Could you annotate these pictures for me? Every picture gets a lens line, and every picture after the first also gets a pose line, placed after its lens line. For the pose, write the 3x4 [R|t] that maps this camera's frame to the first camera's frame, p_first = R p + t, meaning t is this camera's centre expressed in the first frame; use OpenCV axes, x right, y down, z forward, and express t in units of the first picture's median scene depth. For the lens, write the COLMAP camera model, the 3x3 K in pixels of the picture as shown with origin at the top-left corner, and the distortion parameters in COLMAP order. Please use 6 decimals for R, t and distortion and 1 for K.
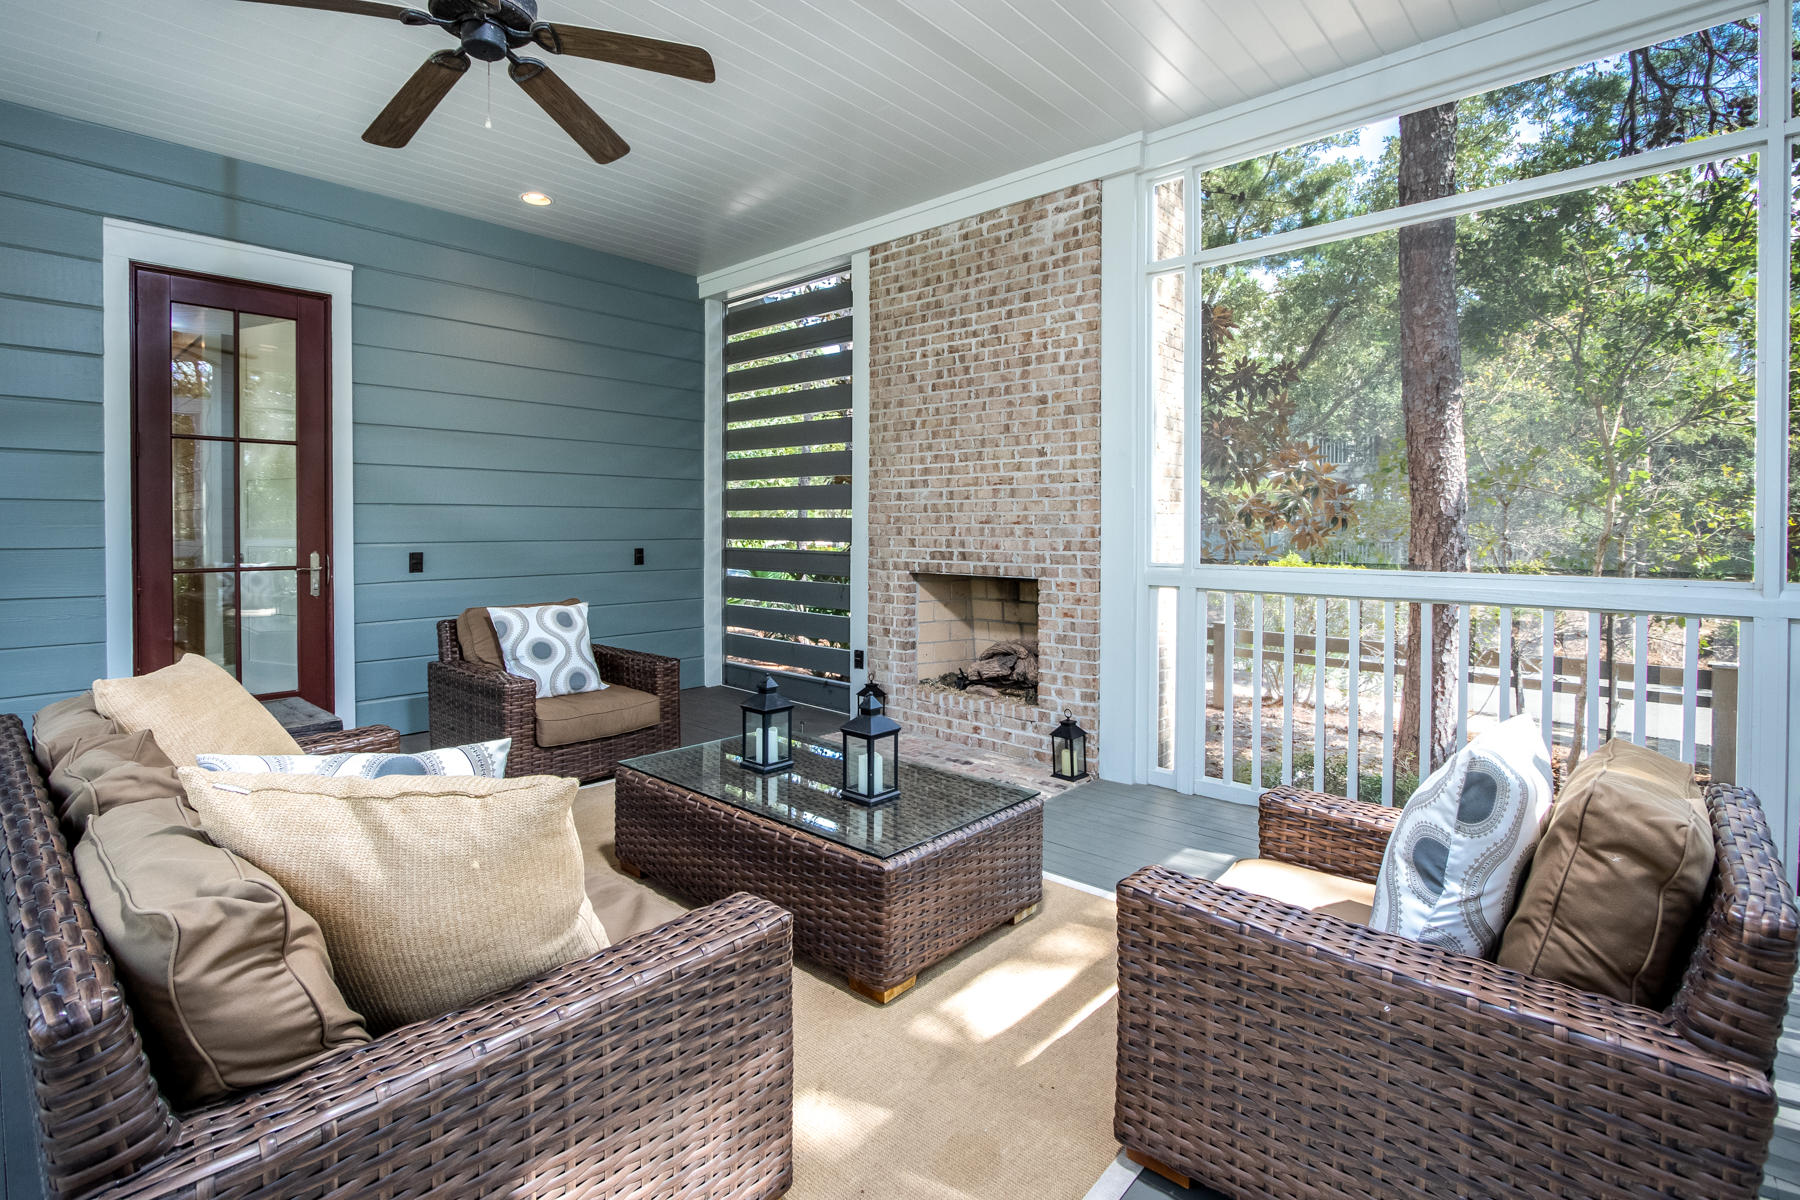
lens RADIAL K [[861.5, 0, 902.2], [0, 861.5, 526.1], [0, 0, 1]] dist [-0.000618, 0.000035]
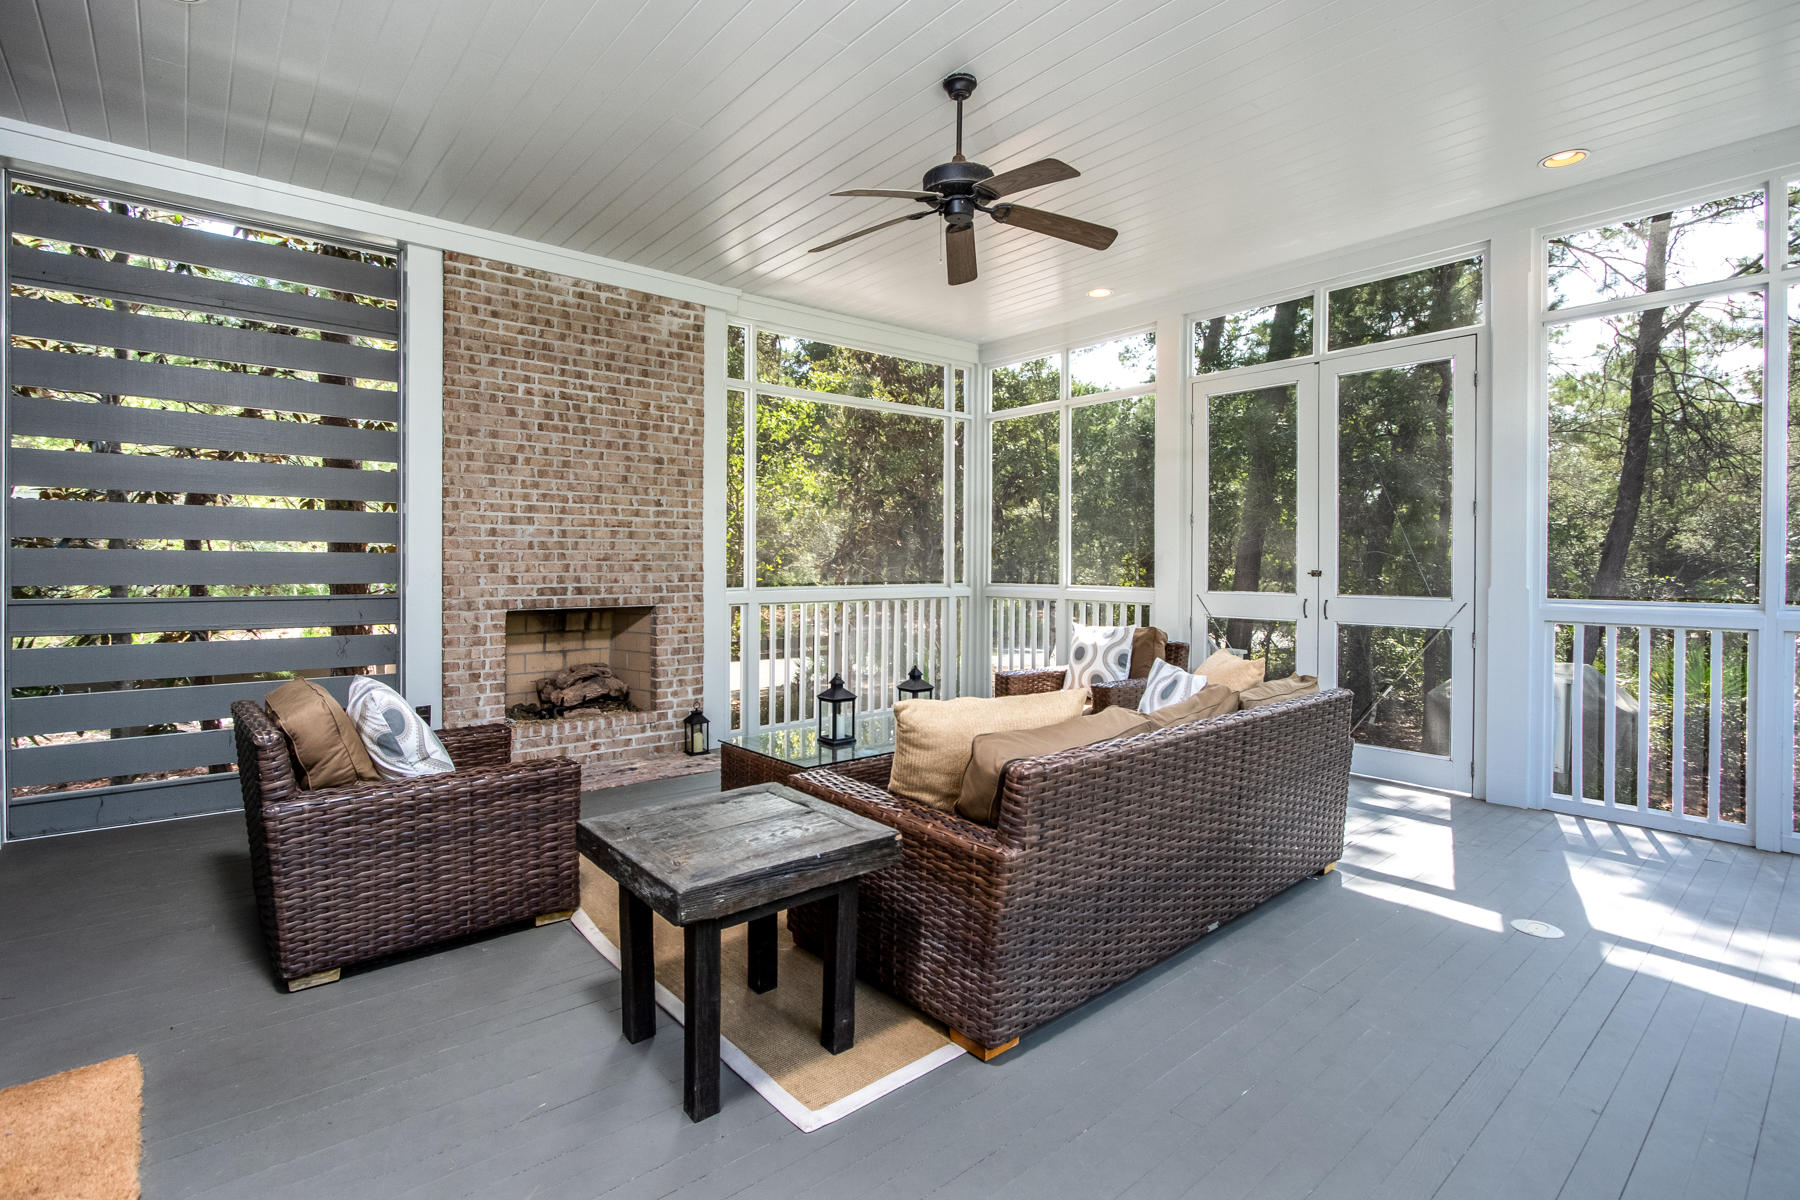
lens RADIAL K [[852.8, 0, 902.8], [0, 852.8, 568.4], [0, 0, 1]] dist [0.000272, 0.000068]
pose [[0.135351, -0.007217, 0.990771, -0.951043], [0.001925, 0.999973, 0.007021, 0.000029], [-0.990796, 0.000957, 0.135362, 0.461076]]
